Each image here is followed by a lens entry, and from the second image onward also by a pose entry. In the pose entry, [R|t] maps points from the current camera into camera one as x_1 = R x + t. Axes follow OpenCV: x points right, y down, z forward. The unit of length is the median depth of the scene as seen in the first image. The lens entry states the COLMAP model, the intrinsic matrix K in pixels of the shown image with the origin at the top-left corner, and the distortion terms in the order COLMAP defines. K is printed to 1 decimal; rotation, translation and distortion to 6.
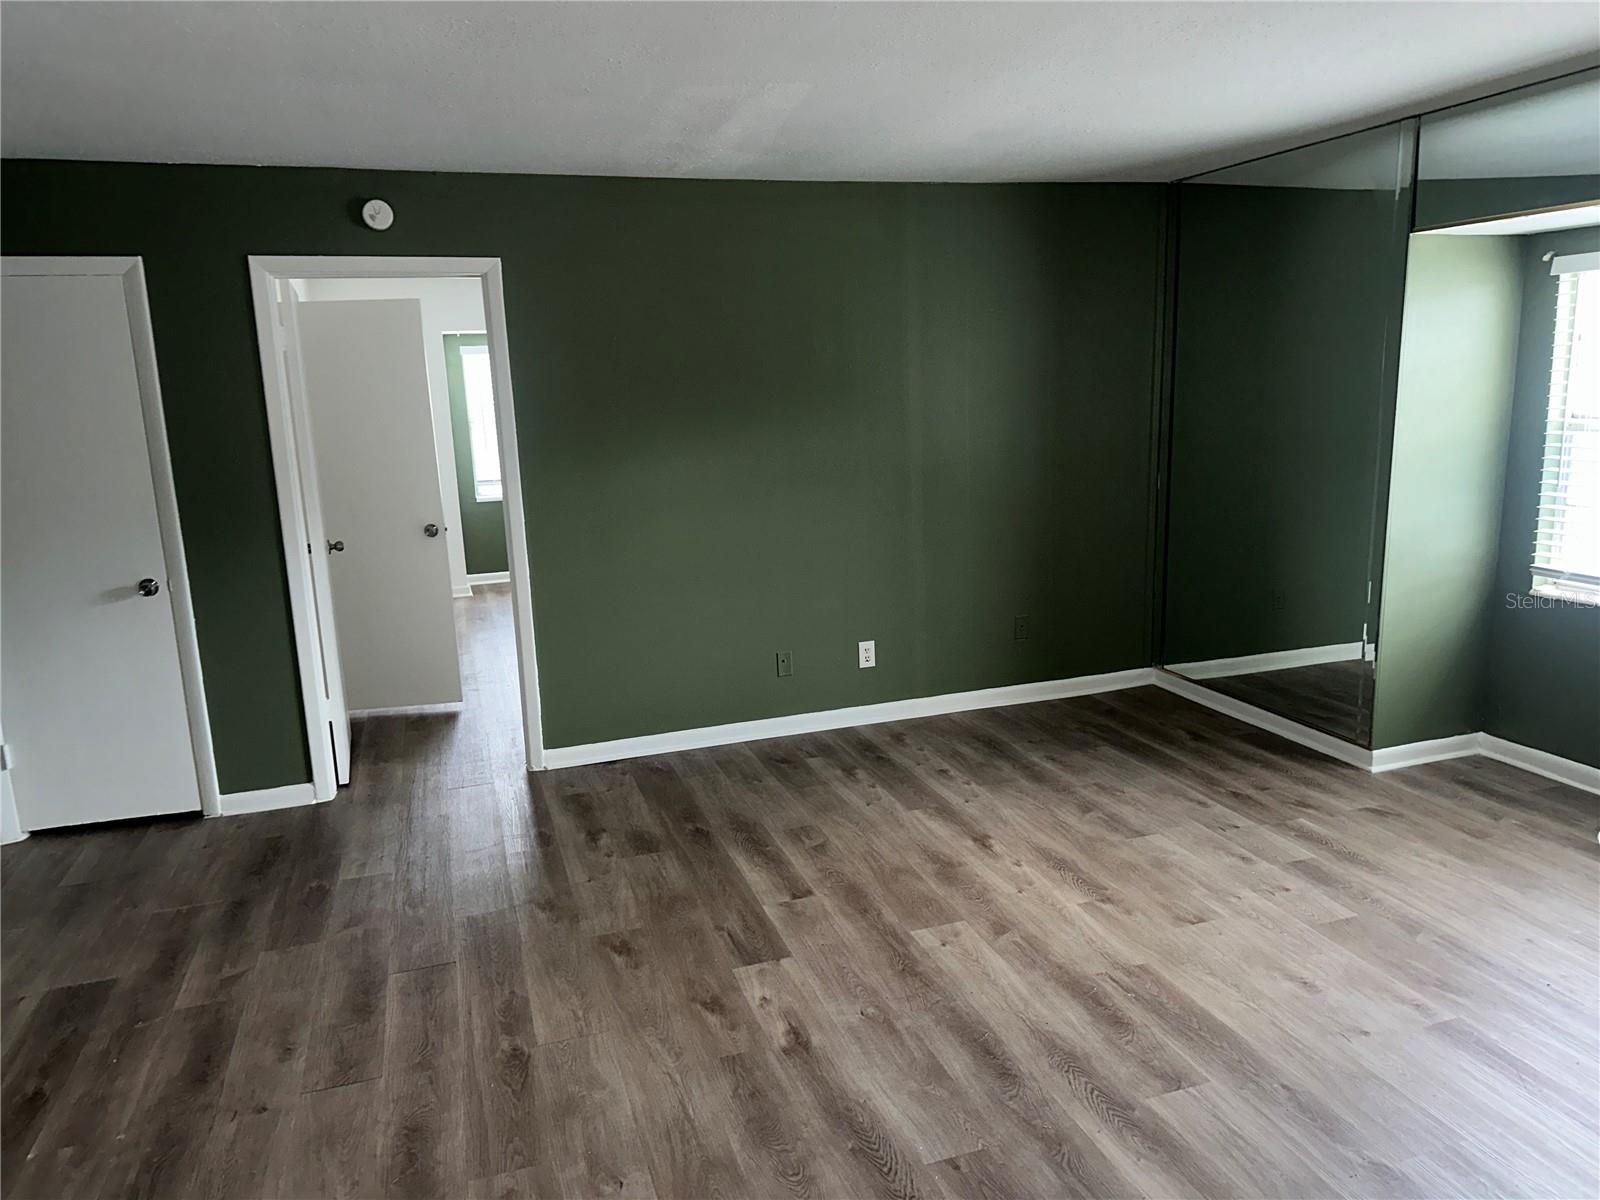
lens RADIAL K [[1124.8, 0, 784.7], [0, 1124.8, 595.9], [0, 0, 1]] dist [0.066139, -0.068762]
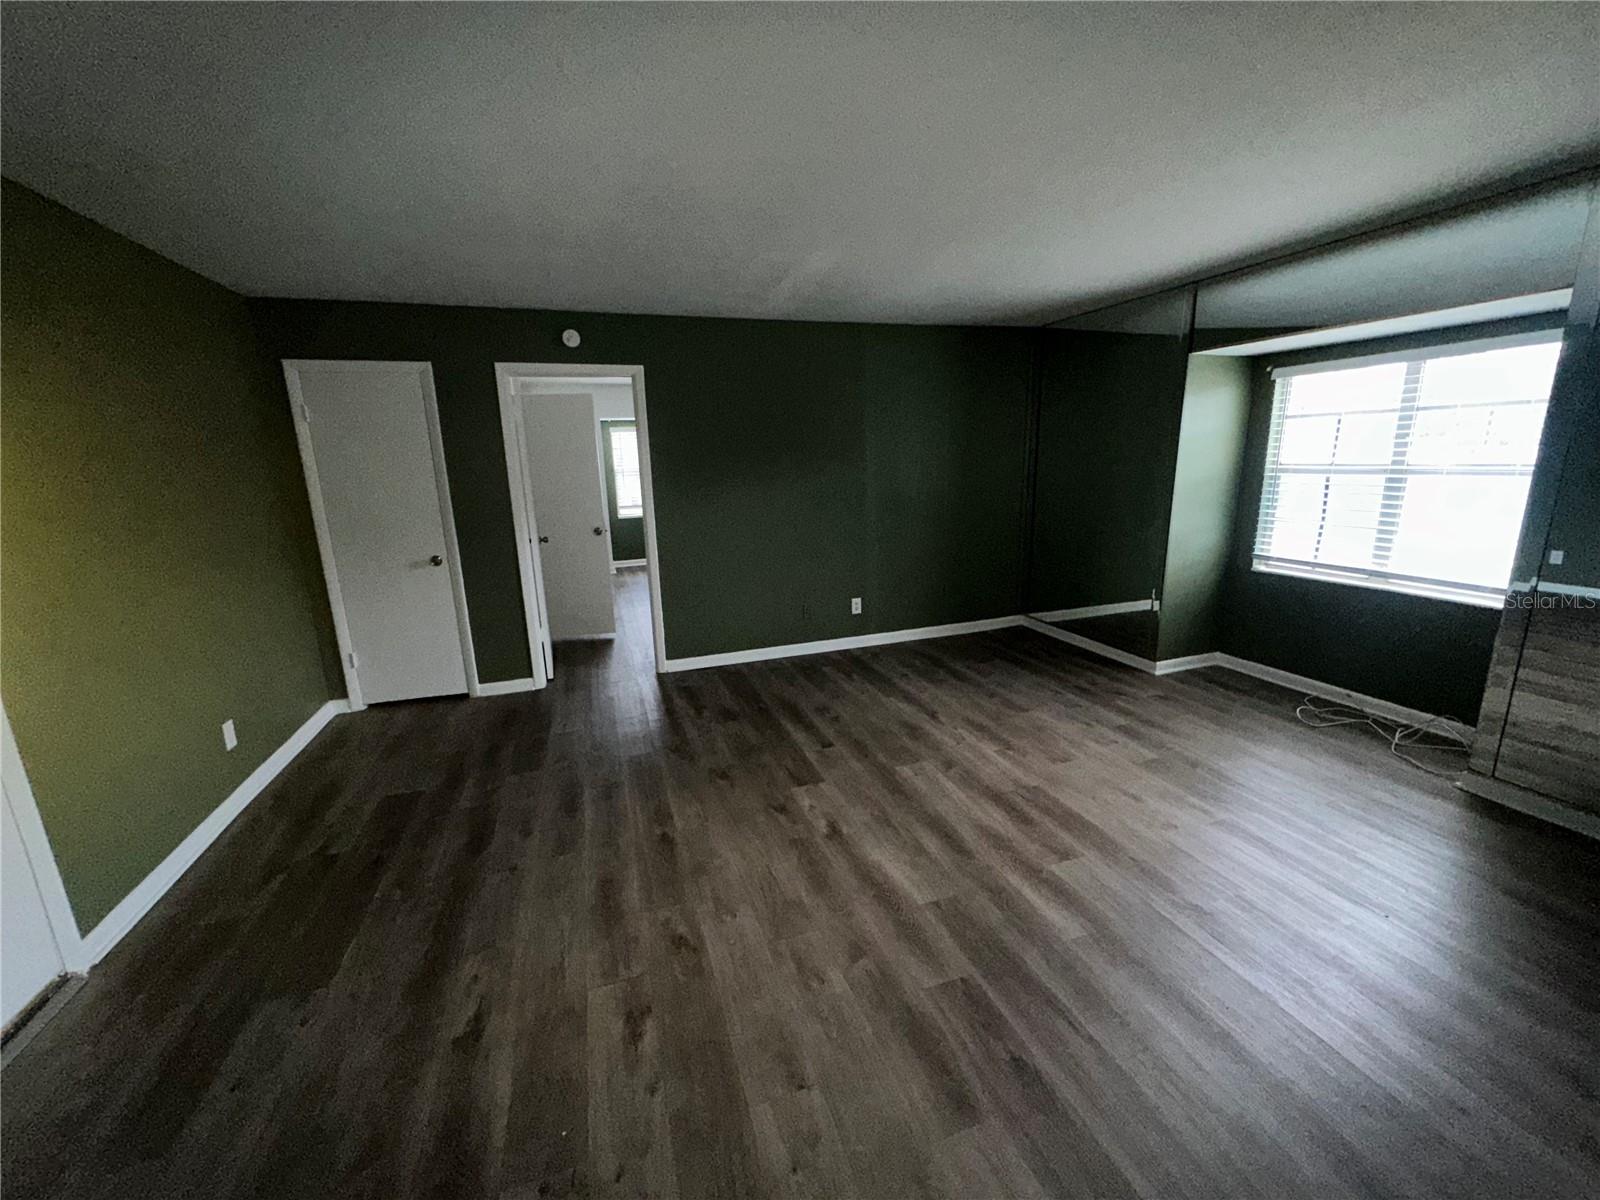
lens RADIAL K [[643.3, 0, 785.8], [0, 643.3, 597.8], [0, 0, 1]] dist [-0.003668, -0.000238]
pose [[0.999982, 0.005787, 0.001705, -0.044045], [-0.005830, 0.999638, 0.026281, 0.019479], [-0.001552, -0.026290, 0.999653, 0.050200]]
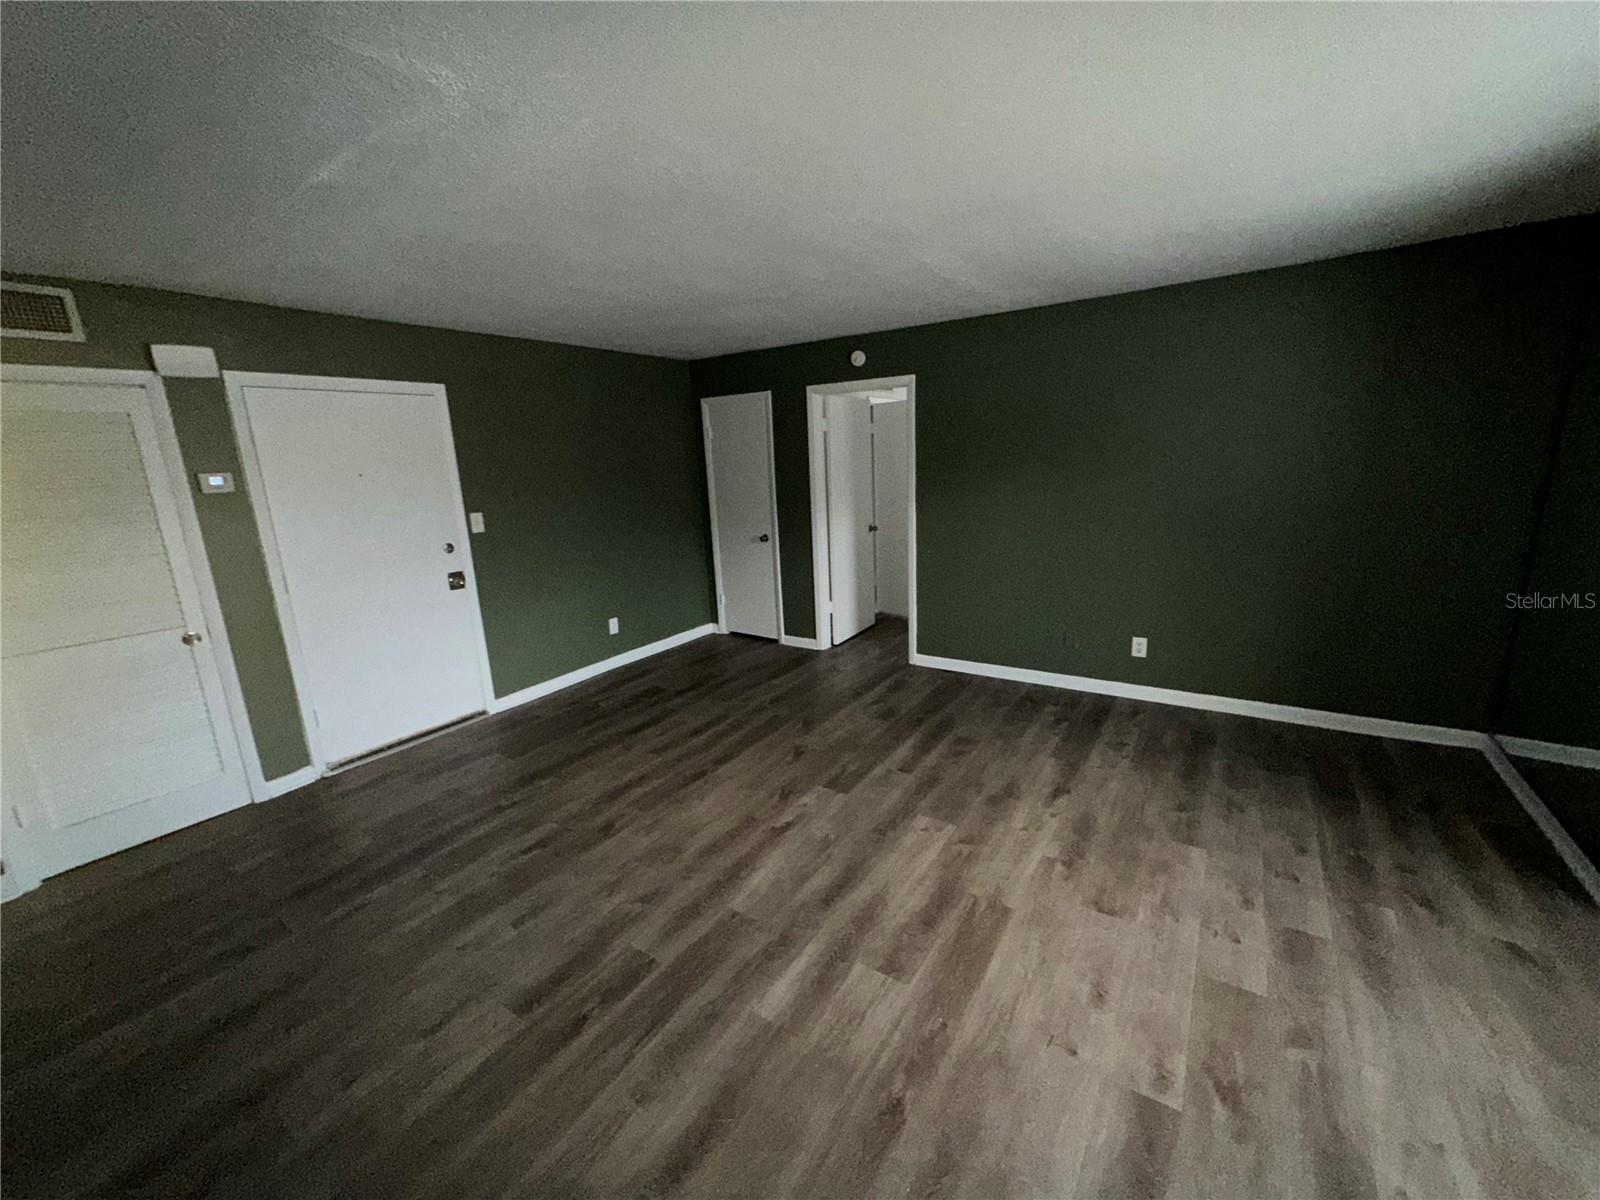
lens RADIAL K [[643.3, 0, 809.3], [0, 643.3, 596.0], [0, 0, 1]] dist [-0.003668, -0.000238]
pose [[0.609258, 0.177263, -0.772906, 0.528184], [-0.127679, 0.983906, 0.125009, -0.067825], [0.782626, 0.022521, 0.622085, 0.280989]]
